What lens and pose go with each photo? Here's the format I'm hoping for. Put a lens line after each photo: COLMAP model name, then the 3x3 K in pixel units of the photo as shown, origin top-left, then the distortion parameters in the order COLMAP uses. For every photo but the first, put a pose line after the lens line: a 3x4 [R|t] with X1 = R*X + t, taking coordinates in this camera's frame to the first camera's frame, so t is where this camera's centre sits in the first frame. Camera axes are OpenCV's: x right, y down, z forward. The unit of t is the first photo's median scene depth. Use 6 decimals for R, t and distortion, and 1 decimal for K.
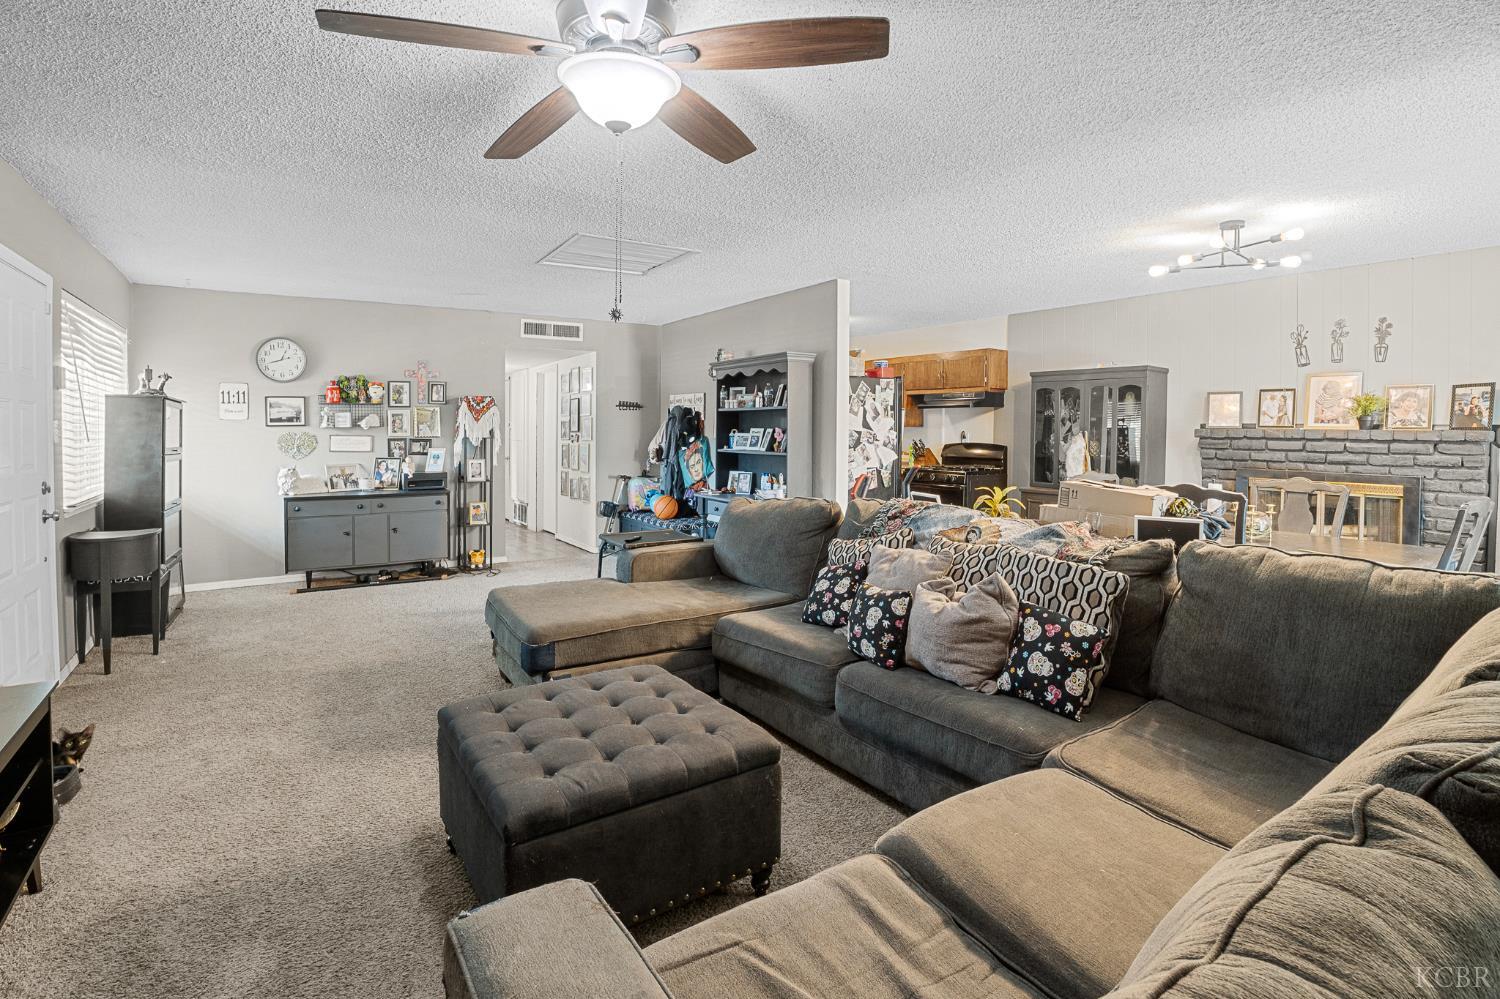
lens RADIAL K [[715.7, 0, 759.1], [0, 715.7, 439.4], [0, 0, 1]] dist [-0.061942, 0.012686]
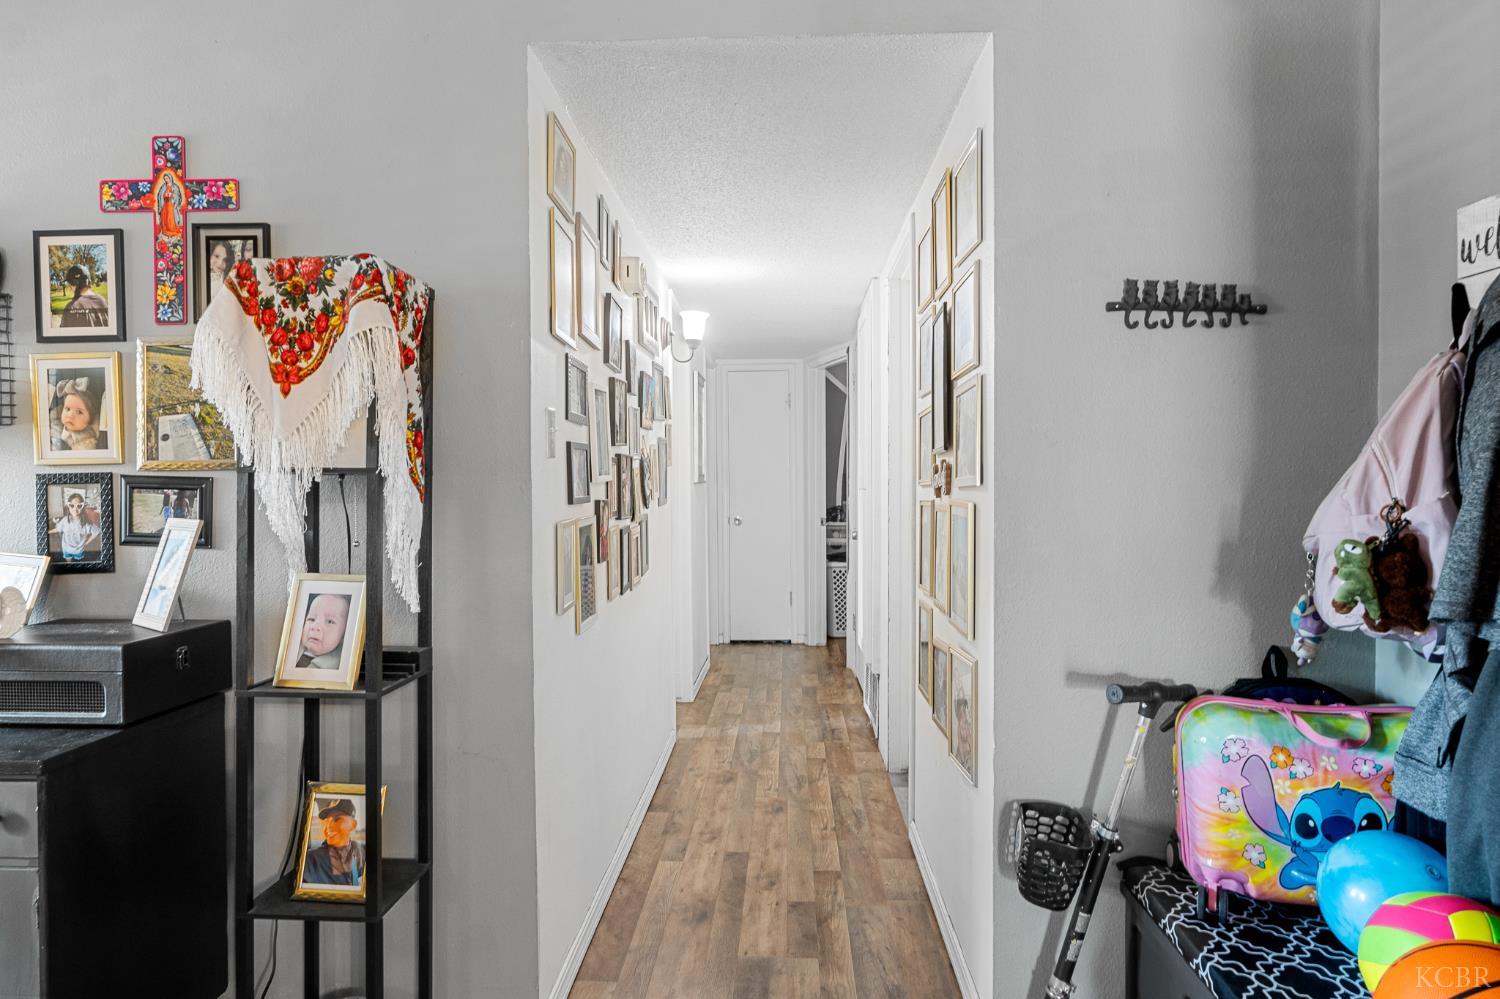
lens RADIAL K [[985.0, 0, 702.4], [0, 985.0, 480.3], [0, 0, 1]] dist [-0.000165, -0.000362]
pose [[0.773048, -0.004370, -0.634333, -0.153805], [-0.004477, 0.999914, -0.012345, 0.004060], [0.634332, 0.012383, 0.772961, 0.954998]]
